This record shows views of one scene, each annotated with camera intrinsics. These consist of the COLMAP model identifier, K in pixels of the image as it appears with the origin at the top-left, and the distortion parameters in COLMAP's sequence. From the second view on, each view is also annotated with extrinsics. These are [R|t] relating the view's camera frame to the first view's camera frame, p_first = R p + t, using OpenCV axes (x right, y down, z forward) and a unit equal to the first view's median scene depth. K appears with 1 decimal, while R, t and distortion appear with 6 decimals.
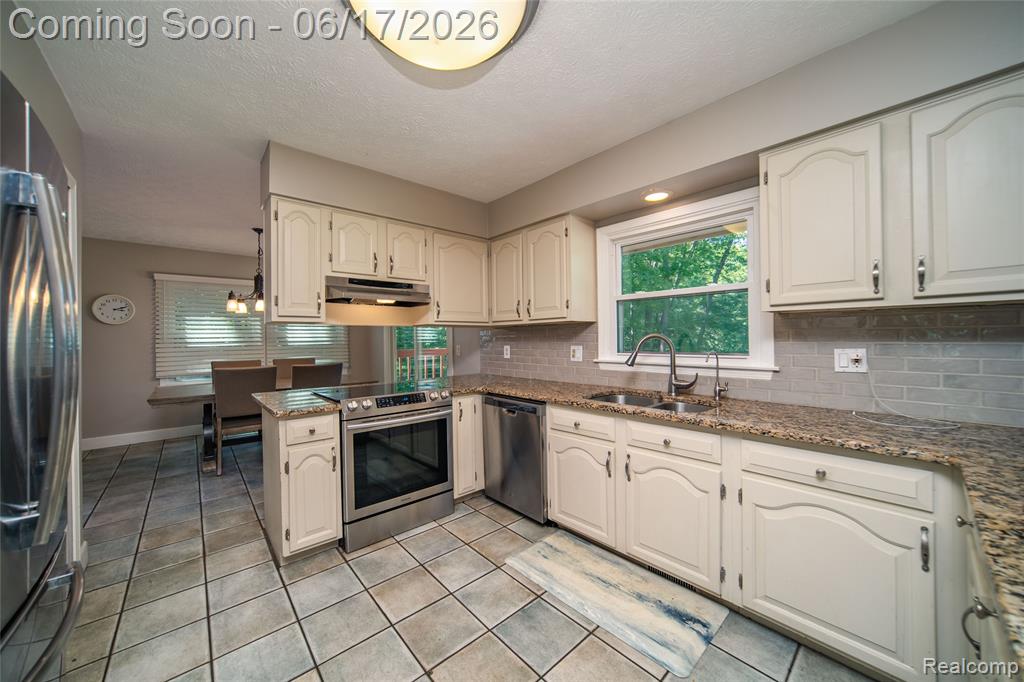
lens RADIAL K [[369.3, 0, 510.1], [0, 369.3, 338.5], [0, 0, 1]] dist [-0.002262, -0.000175]
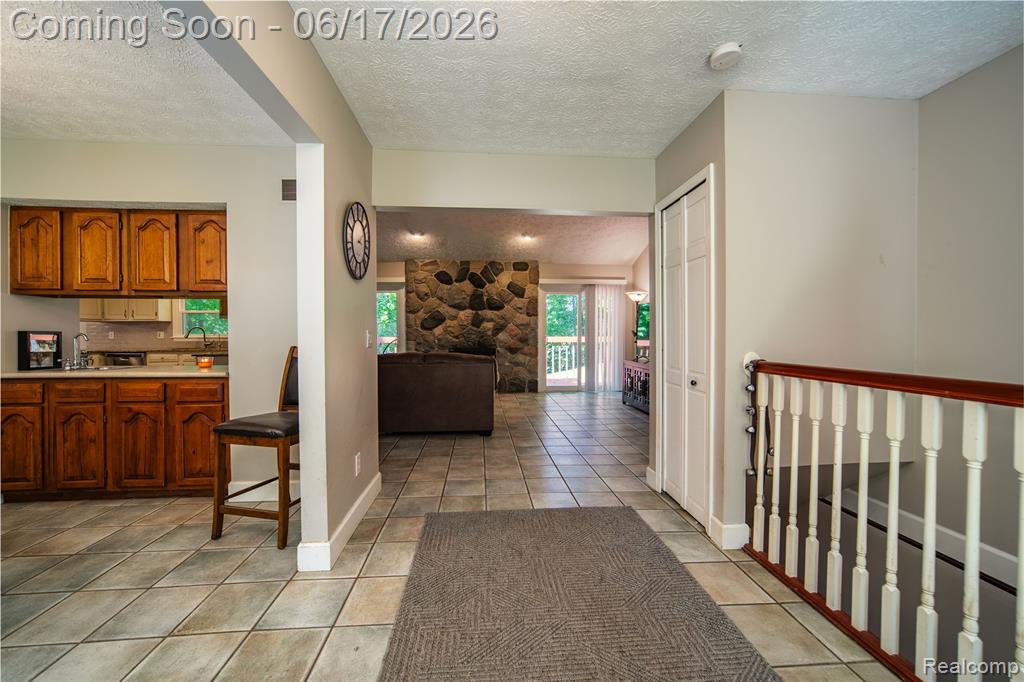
lens RADIAL K [[393.2, 0, 507.9], [0, 393.2, 338.0], [0, 0, 1]] dist [-0.003036, 0.000248]
pose [[0.607479, -0.002084, 0.794333, -0.486174], [-0.007553, 0.999936, 0.008400, 0.026716], [-0.794300, -0.011103, 0.607425, -2.388686]]
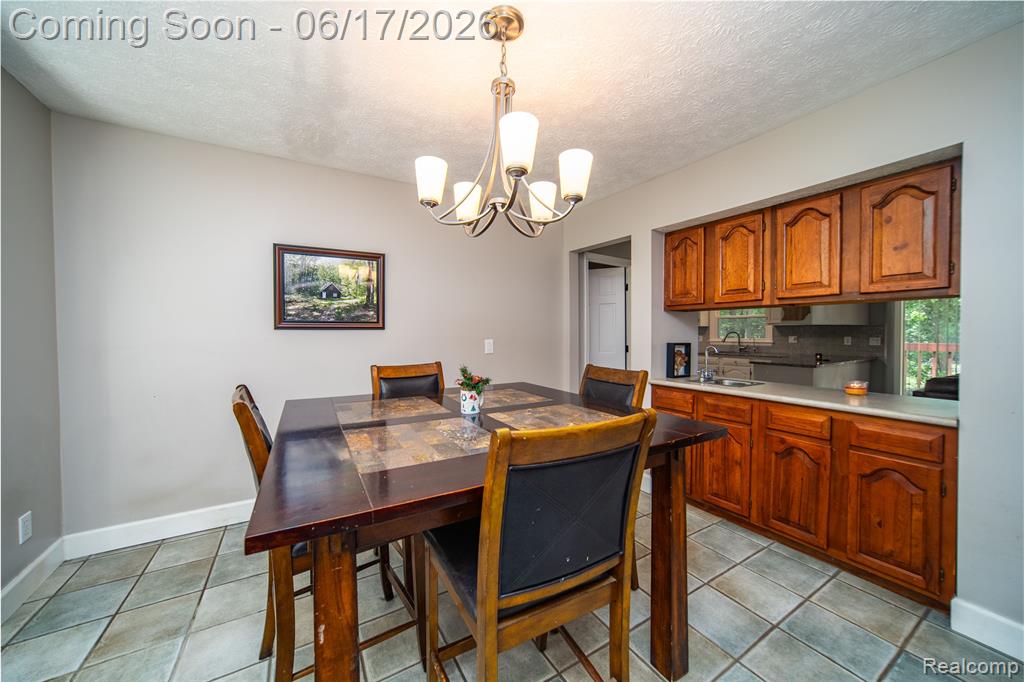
lens RADIAL K [[369.3, 0, 511.1], [0, 369.3, 337.6], [0, 0, 1]] dist [-0.002262, -0.000175]
pose [[0.982558, 0.009948, -0.185691, -0.693838], [-0.006484, 0.999794, 0.019253, -0.005745], [0.185844, -0.017713, 0.982420, -1.930616]]
